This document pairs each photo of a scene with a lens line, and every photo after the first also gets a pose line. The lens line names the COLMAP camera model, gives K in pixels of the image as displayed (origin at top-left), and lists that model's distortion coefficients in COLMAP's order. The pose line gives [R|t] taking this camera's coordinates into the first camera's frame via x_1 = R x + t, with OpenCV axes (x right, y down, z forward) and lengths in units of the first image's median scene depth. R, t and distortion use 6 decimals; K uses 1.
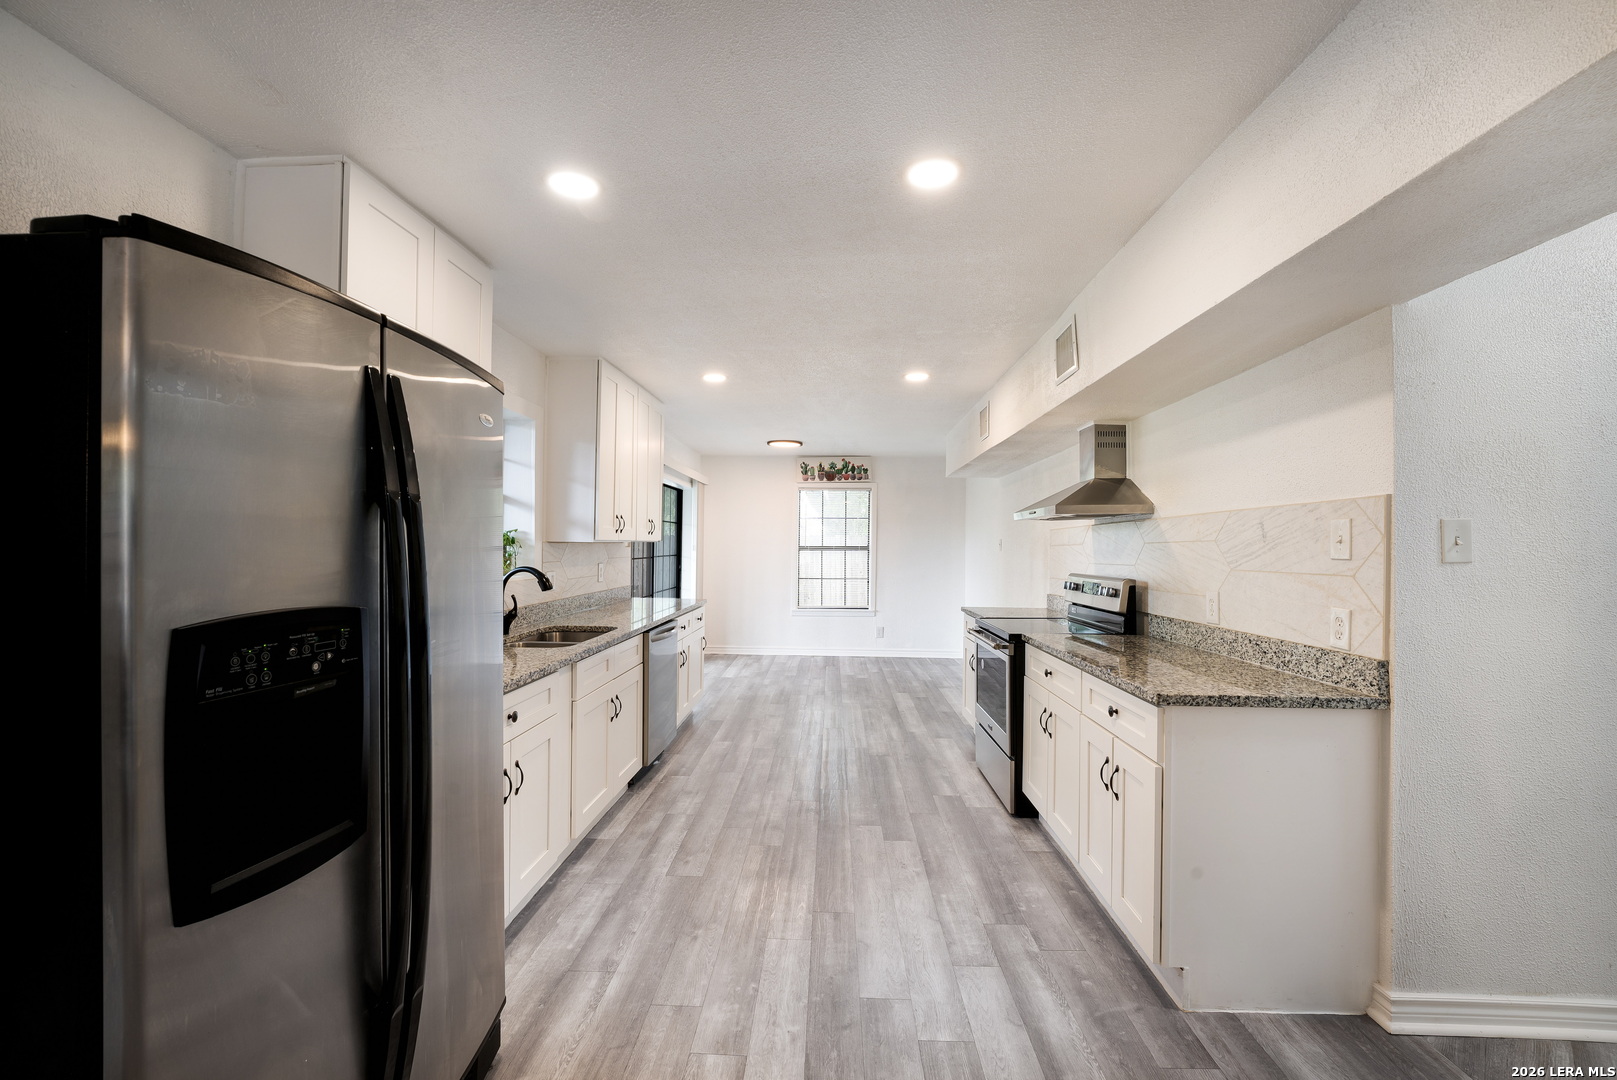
lens RADIAL K [[636.3, 0, 808.5], [0, 636.3, 540.0], [0, 0, 1]] dist [-0.012838, -0.000081]
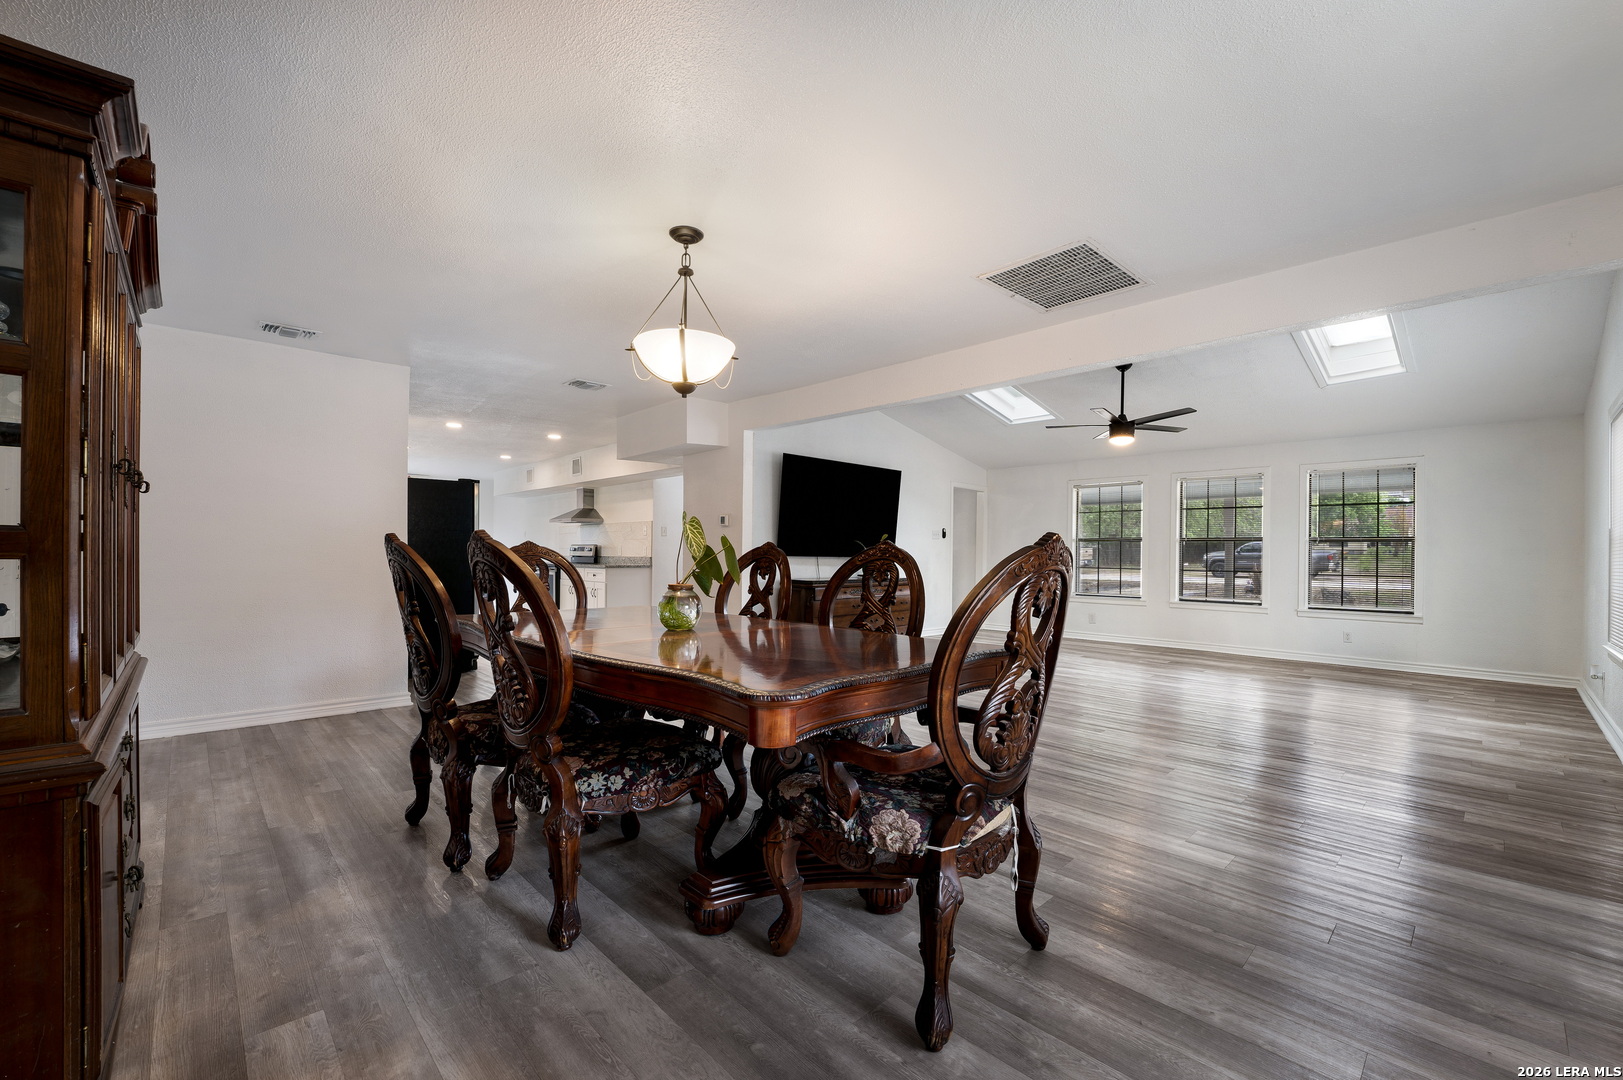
lens RADIAL K [[658.1, 0, 819.4], [0, 658.1, 546.6], [0, 0, 1]] dist [-0.000502, 0.000032]
pose [[0.676268, 0.001003, 0.736655, -1.266014], [-0.014000, 0.999836, 0.011491, 0.026665], [-0.736523, -0.018084, 0.676171, -2.222747]]
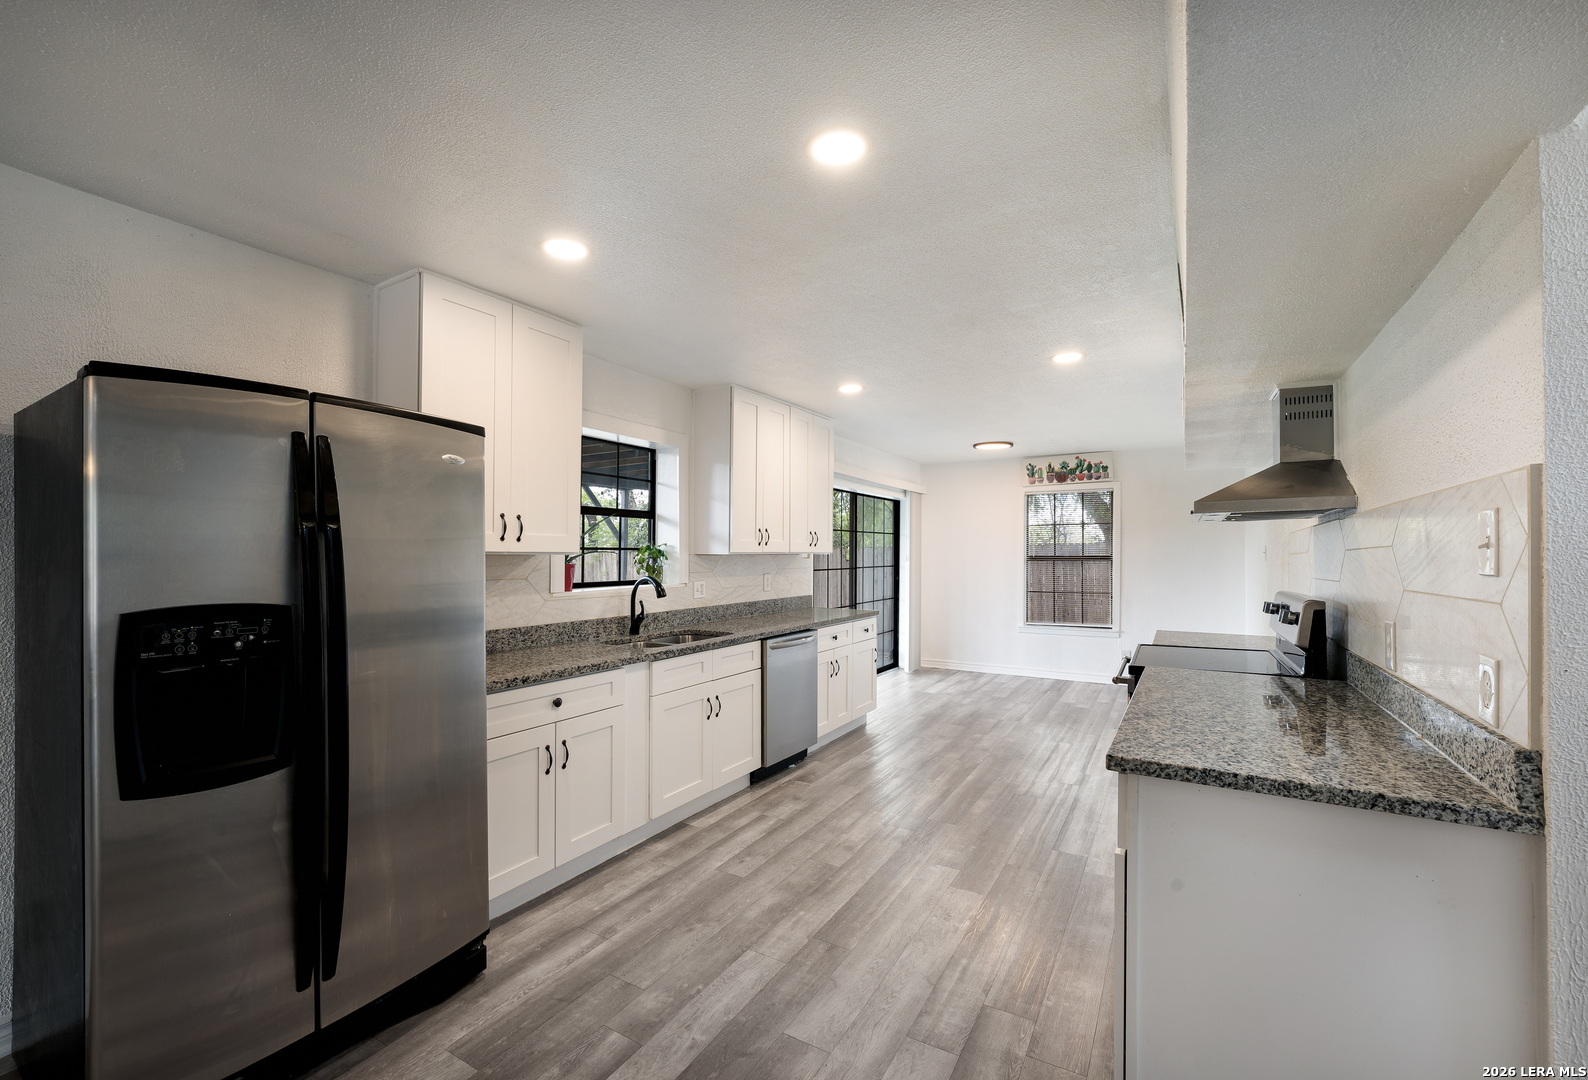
lens RADIAL K [[643.4, 0, 796.7], [0, 643.4, 548.1], [0, 0, 1]] dist [-0.008304, 0.000346]
pose [[0.886475, -0.012117, -0.462618, 0.409179], [0.010510, 0.999926, -0.006051, 0.000686], [0.462657, 0.000502, 0.886537, 0.113936]]
